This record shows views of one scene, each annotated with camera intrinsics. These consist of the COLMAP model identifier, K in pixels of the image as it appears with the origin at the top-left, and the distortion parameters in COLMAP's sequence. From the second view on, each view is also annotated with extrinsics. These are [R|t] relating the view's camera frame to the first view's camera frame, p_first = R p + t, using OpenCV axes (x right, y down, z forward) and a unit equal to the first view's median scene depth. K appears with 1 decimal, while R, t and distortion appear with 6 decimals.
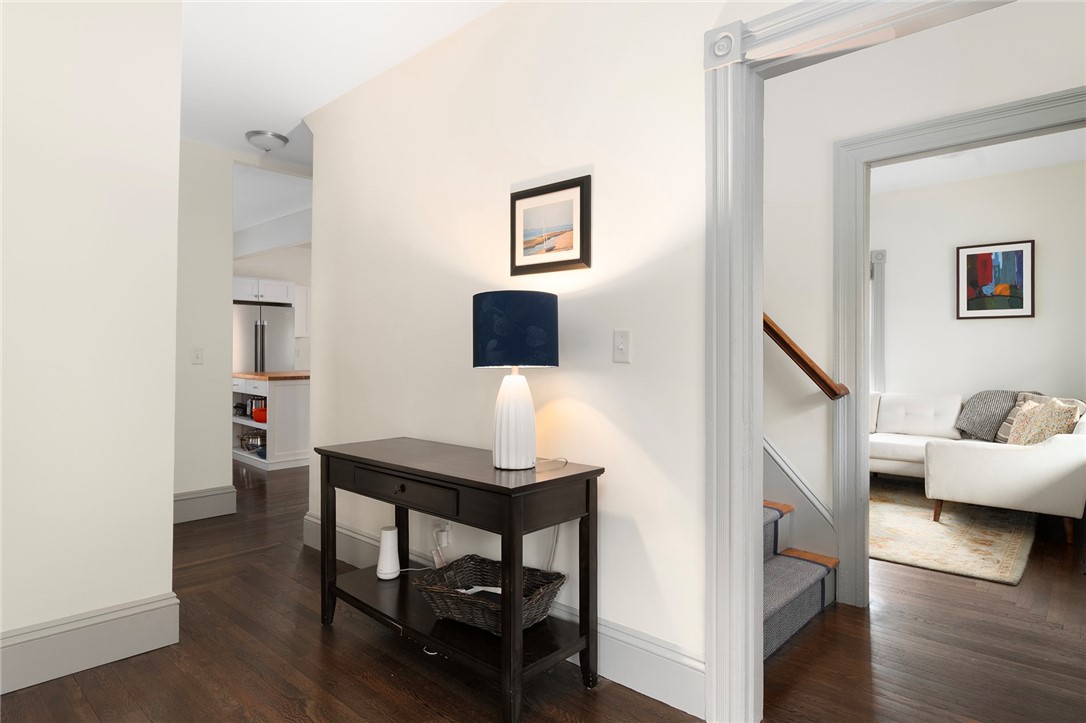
lens RADIAL K [[599.4, 0, 541.1], [0, 599.4, 349.8], [0, 0, 1]] dist [-0.003552, -0.002616]
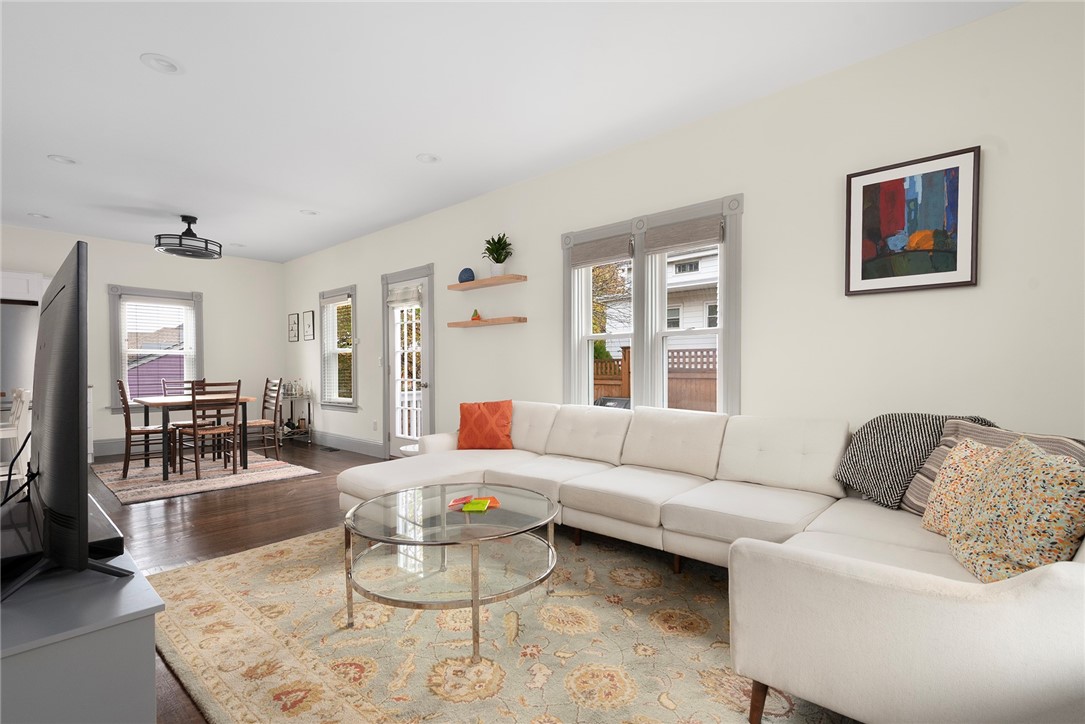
lens RADIAL K [[507.3, 0, 541.6], [0, 507.3, 381.3], [0, 0, 1]] dist [0.002067, -0.000139]
pose [[0.999956, -0.009060, 0.002521, 0.407692], [0.008963, 0.999314, 0.035933, 0.015927], [-0.002845, -0.035909, 0.999351, 0.511625]]
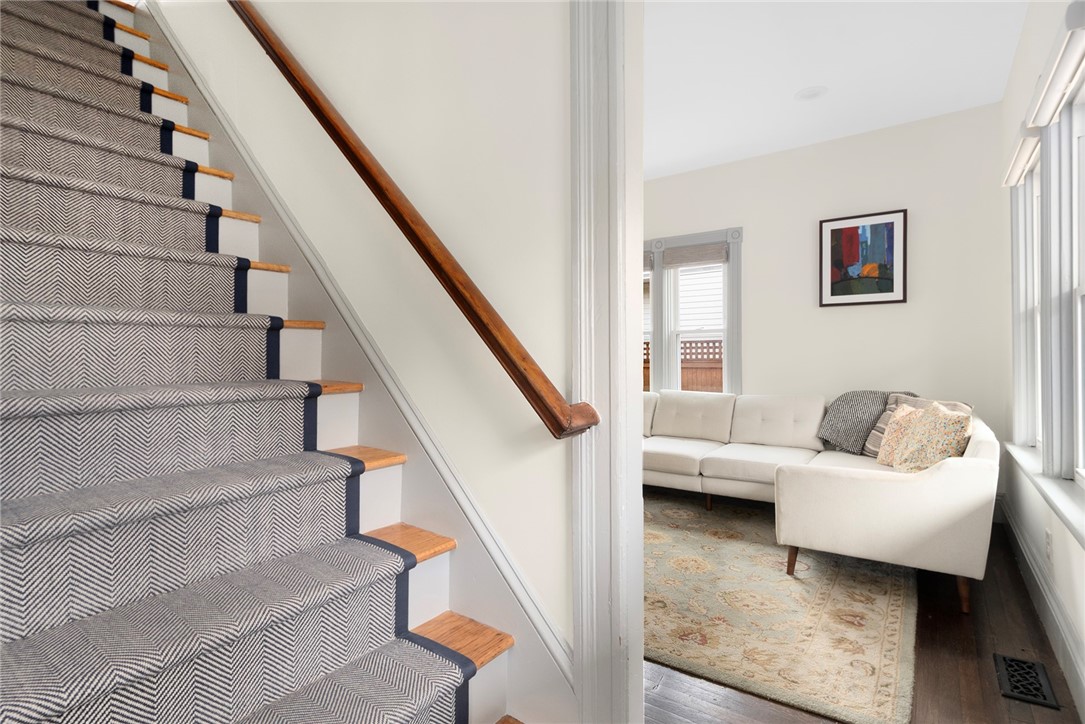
lens RADIAL K [[536.4, 0, 542.5], [0, 536.4, 362.0], [0, 0, 1]] dist [0.001819, 0.000820]
pose [[0.992746, -0.013598, 0.119457, 0.229072], [0.011232, 0.999728, 0.020457, 0.007558], [-0.119703, -0.018966, 0.992629, 0.312503]]
